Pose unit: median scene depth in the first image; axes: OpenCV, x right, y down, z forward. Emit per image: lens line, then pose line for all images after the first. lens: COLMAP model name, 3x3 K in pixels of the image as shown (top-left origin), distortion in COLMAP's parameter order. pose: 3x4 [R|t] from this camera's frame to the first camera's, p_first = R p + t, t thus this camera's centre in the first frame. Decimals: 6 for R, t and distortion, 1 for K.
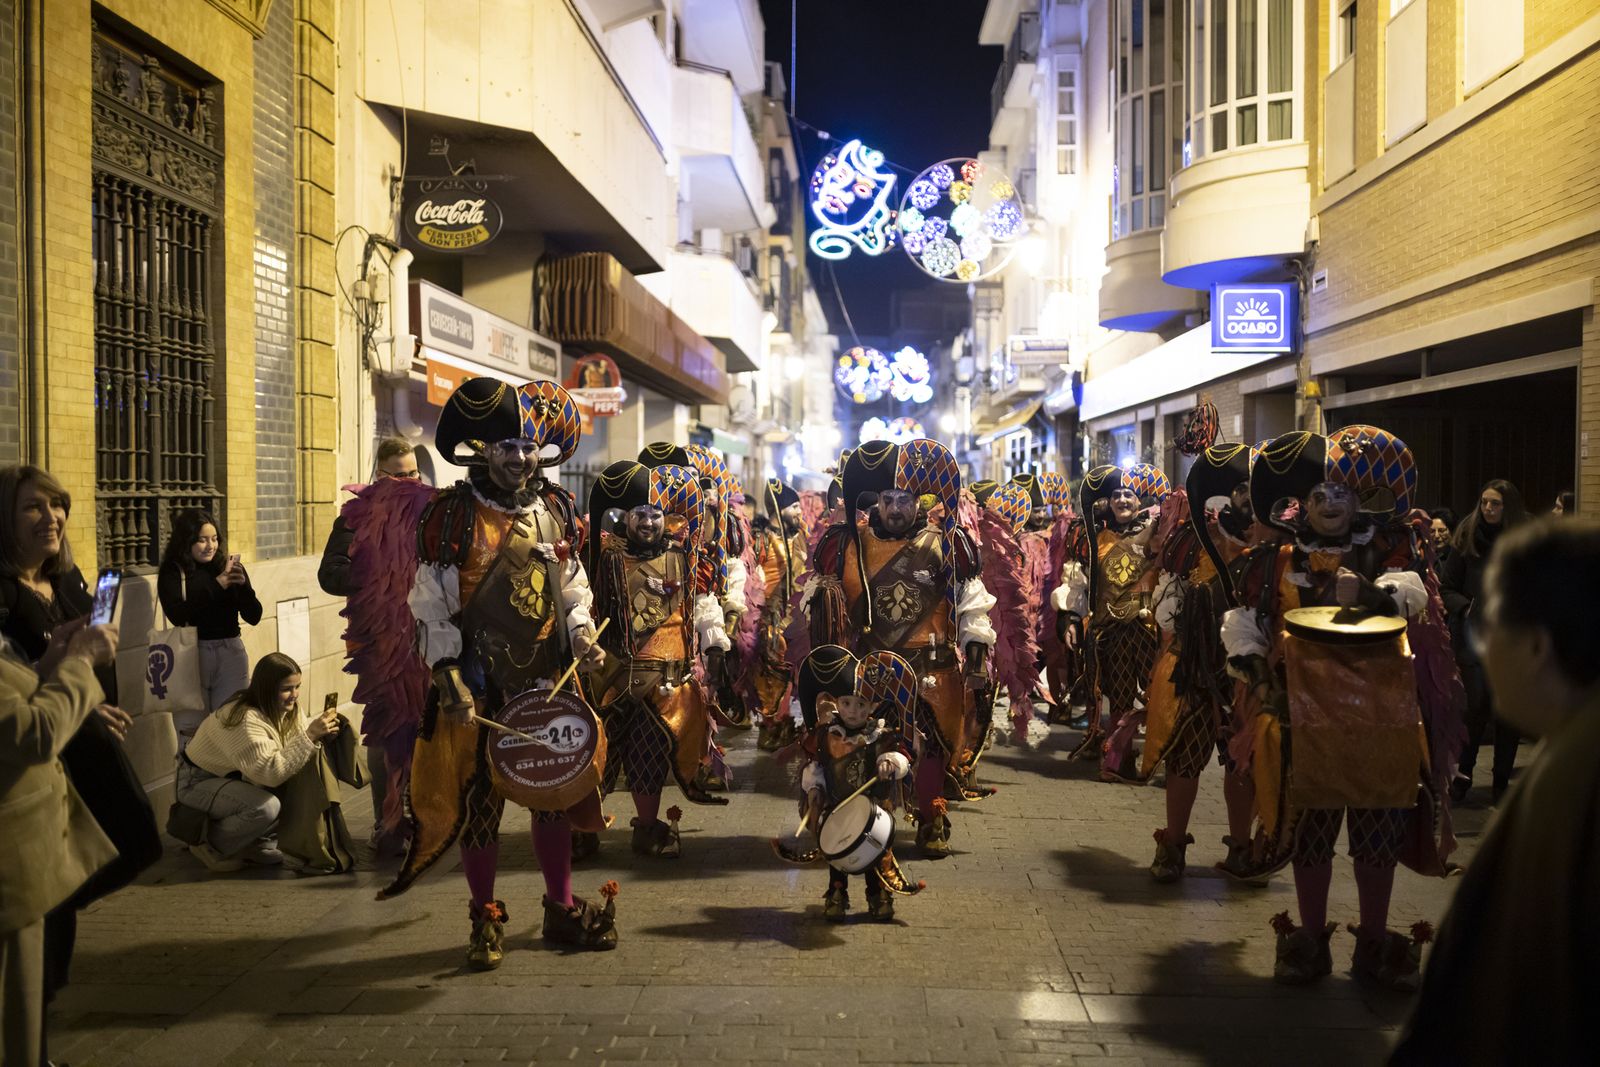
lens RADIAL K [[1572.7, 0, 803.7], [0, 1572.7, 502.9], [0, 0, 1]] dist [0.010954, 0.023105]
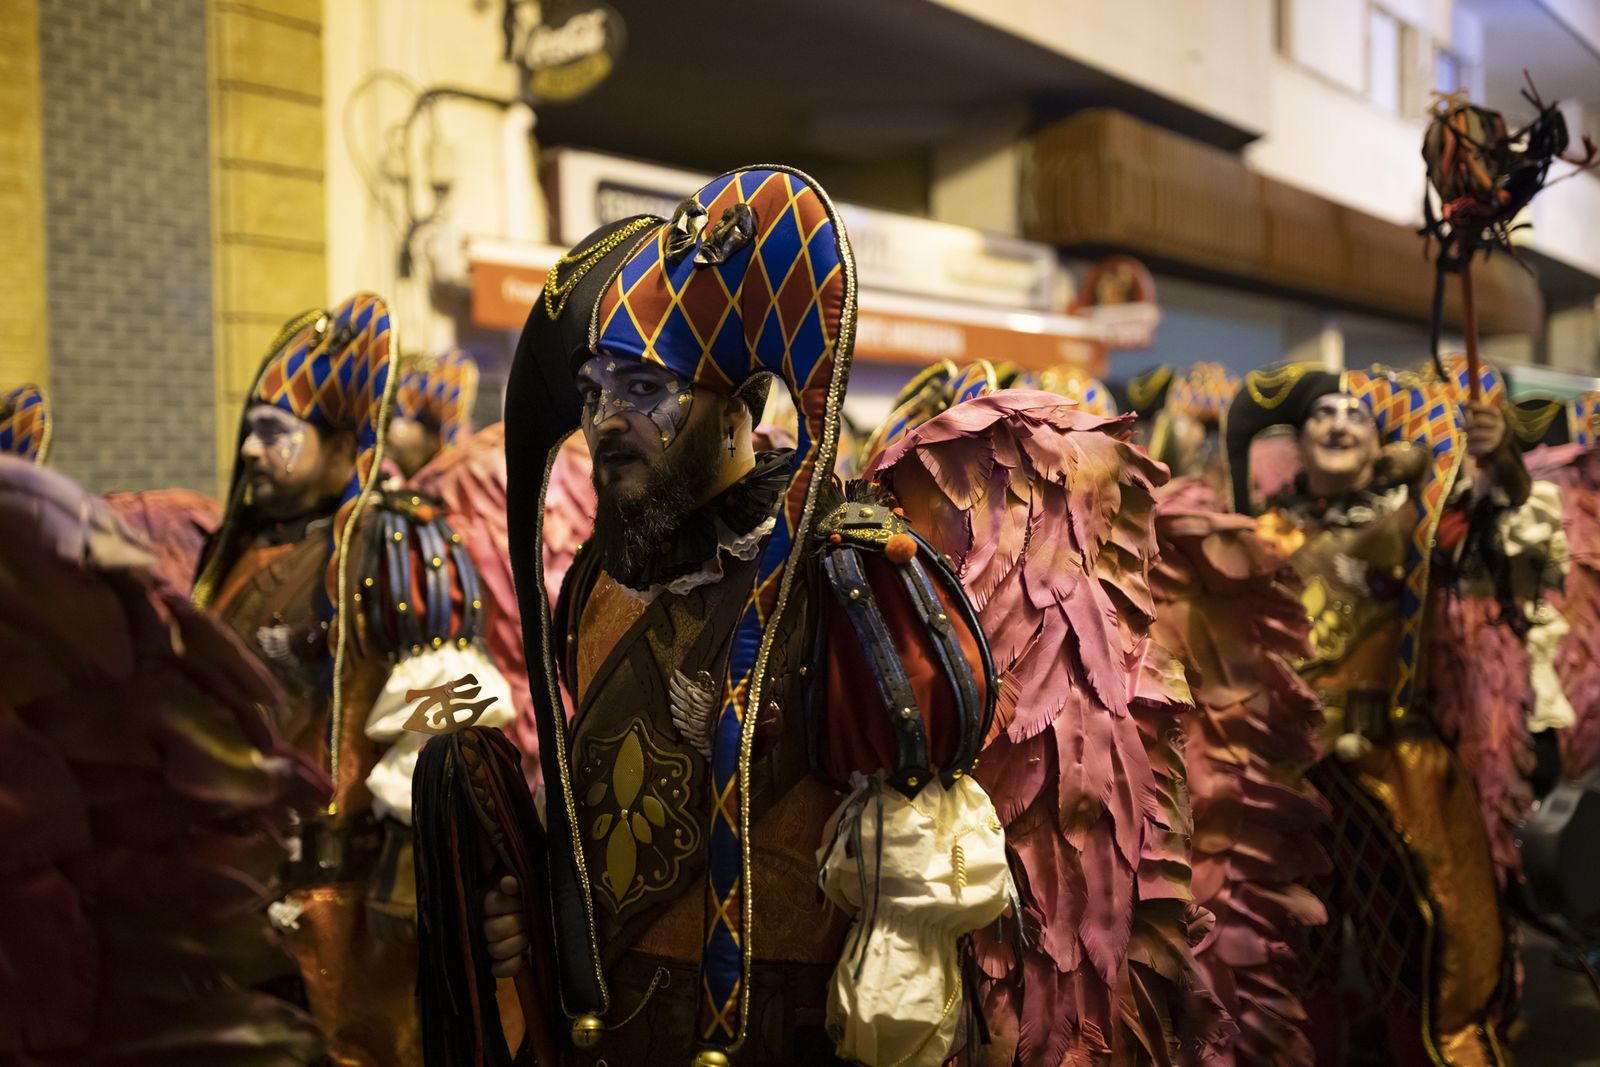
lens RADIAL K [[1624.3, 0, 799.7], [0, 1624.3, 518.0], [0, 0, 1]] dist [-0.037153, 0.099933]
pose [[0.812387, 0.012766, -0.582979, 0.124482], [0.002173, 0.999687, 0.024920, 0.001946], [0.583115, -0.021511, 0.812105, 0.220647]]
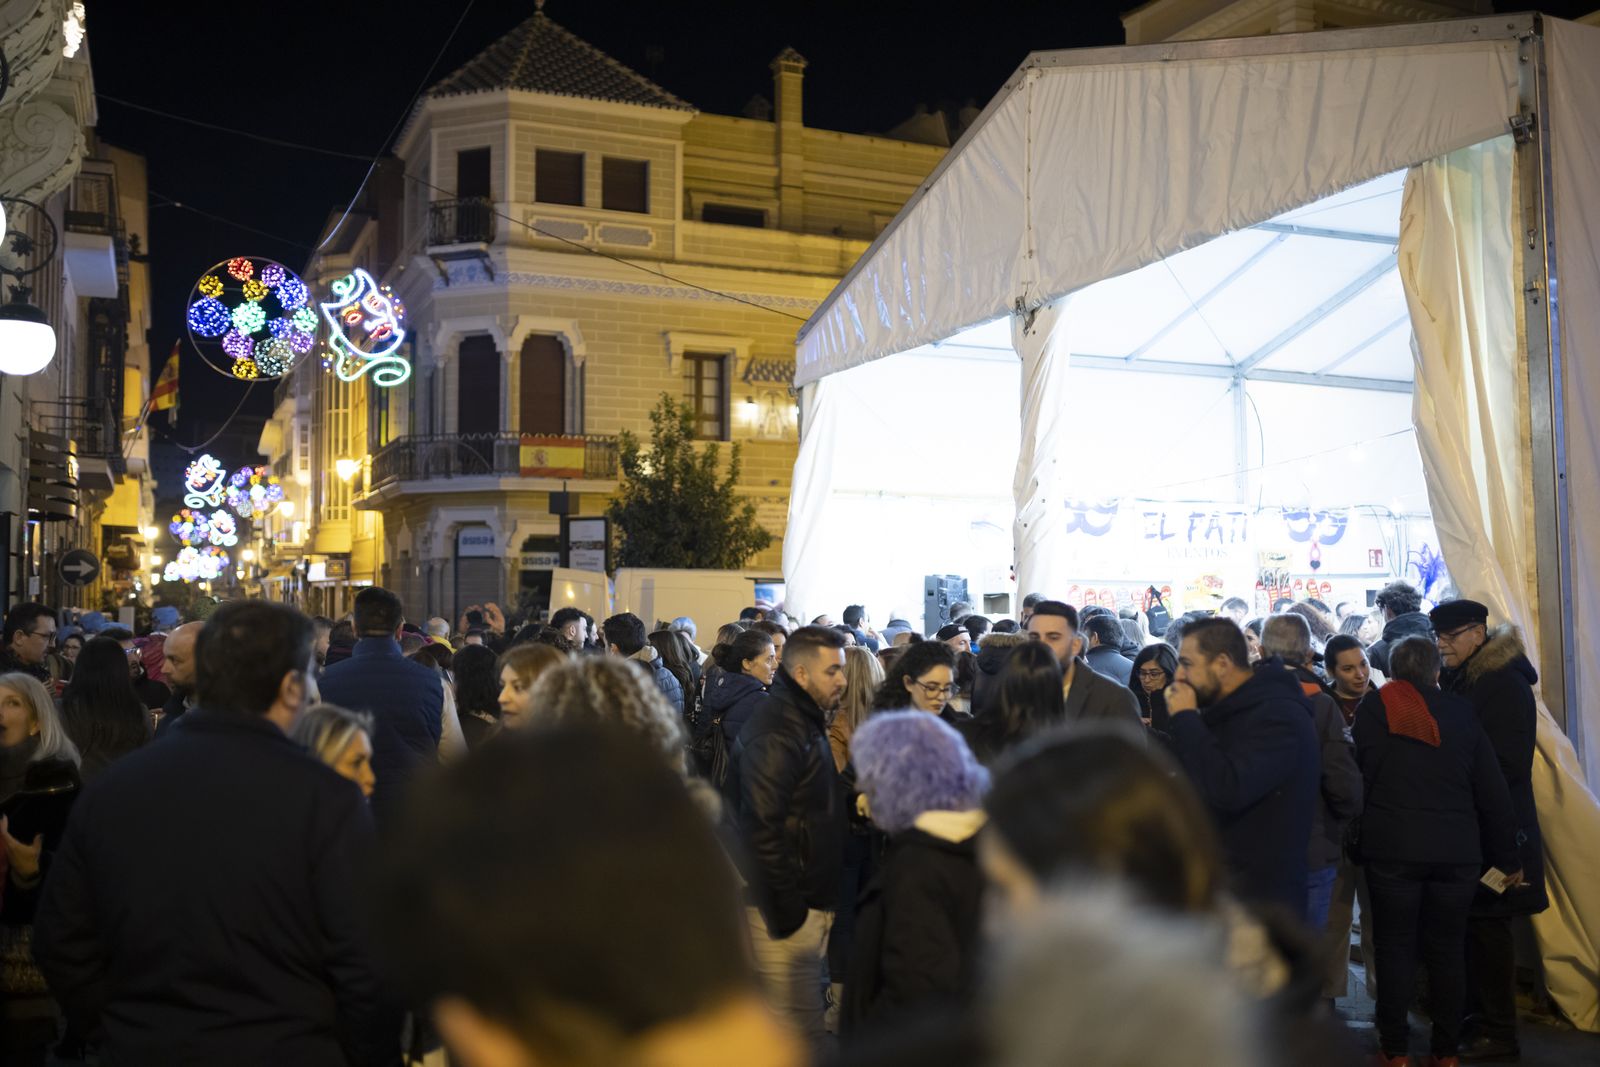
lens RADIAL K [[1624.3, 0, 799.7], [0, 1624.3, 518.0], [0, 0, 1]] dist [-0.037153, 0.099933]
pose [[0.912599, 0.015863, 0.408547, -0.142342], [0.005006, 0.998739, -0.049962, -0.021252], [-0.408825, 0.047641, 0.911369, -1.503453]]
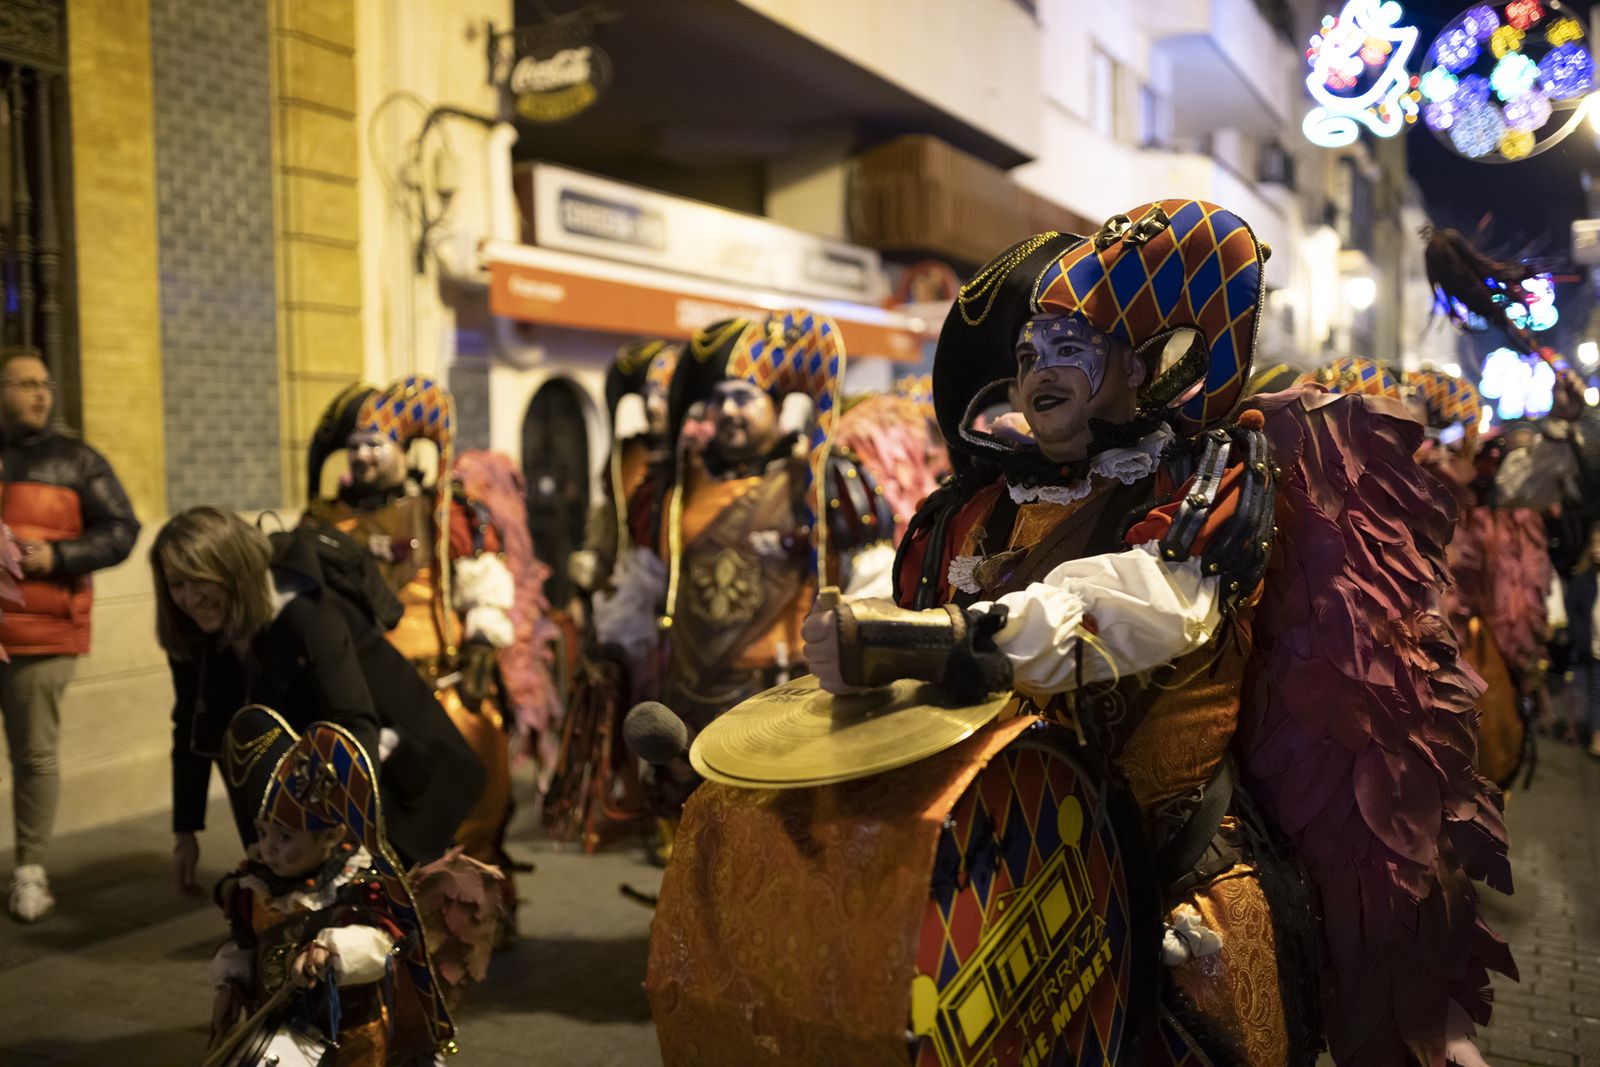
lens RADIAL K [[1572.7, 0, 803.7], [0, 1572.7, 502.9], [0, 0, 1]] dist [0.010954, 0.023105]
pose [[0.916378, 0.005586, -0.400276, 0.097190], [0.006338, 0.999575, 0.028460, 0.004665], [0.400265, -0.028617, 0.915953, 0.145023]]
